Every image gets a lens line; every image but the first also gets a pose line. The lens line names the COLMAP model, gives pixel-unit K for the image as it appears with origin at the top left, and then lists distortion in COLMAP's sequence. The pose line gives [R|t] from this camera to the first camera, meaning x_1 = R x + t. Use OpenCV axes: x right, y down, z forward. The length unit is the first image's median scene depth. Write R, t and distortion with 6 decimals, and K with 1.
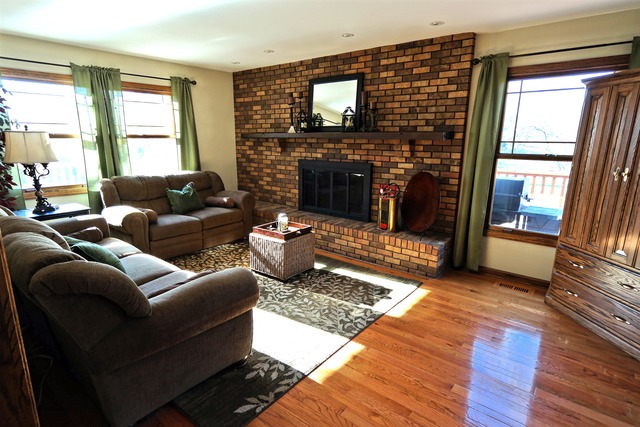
lens RADIAL K [[345.3, 0, 315.8], [0, 345.3, 214.9], [0, 0, 1]] dist [-0.003571, 0.002255]
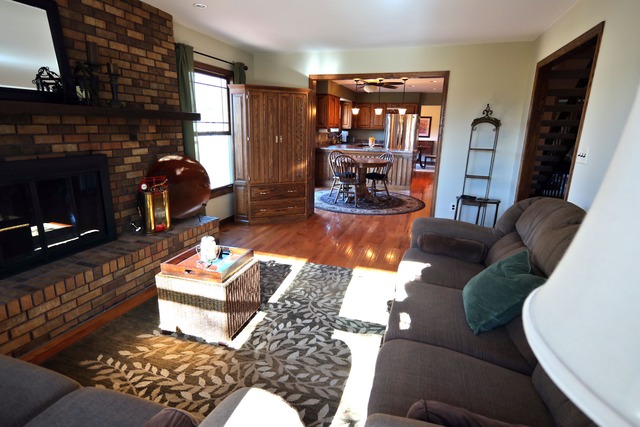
lens RADIAL K [[345.3, 0, 322.5], [0, 345.3, 214.7], [0, 0, 1]] dist [-0.003571, 0.002255]
pose [[-0.358884, -0.249658, 0.899374, -0.690018], [0.175148, 0.928435, 0.327615, -0.202497], [-0.916802, 0.275099, -0.289473, 0.912508]]
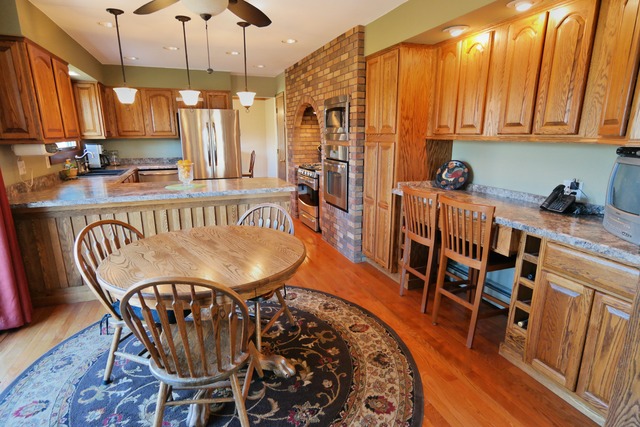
lens RADIAL K [[345.3, 0, 317.6], [0, 345.3, 212.5], [0, 0, 1]] dist [-0.003571, 0.002255]
pose [[-0.860969, -0.121513, 0.493930, -0.421418], [0.105247, 0.907476, 0.406707, -0.177780], [-0.497650, 0.402146, -0.768520, 0.806340]]
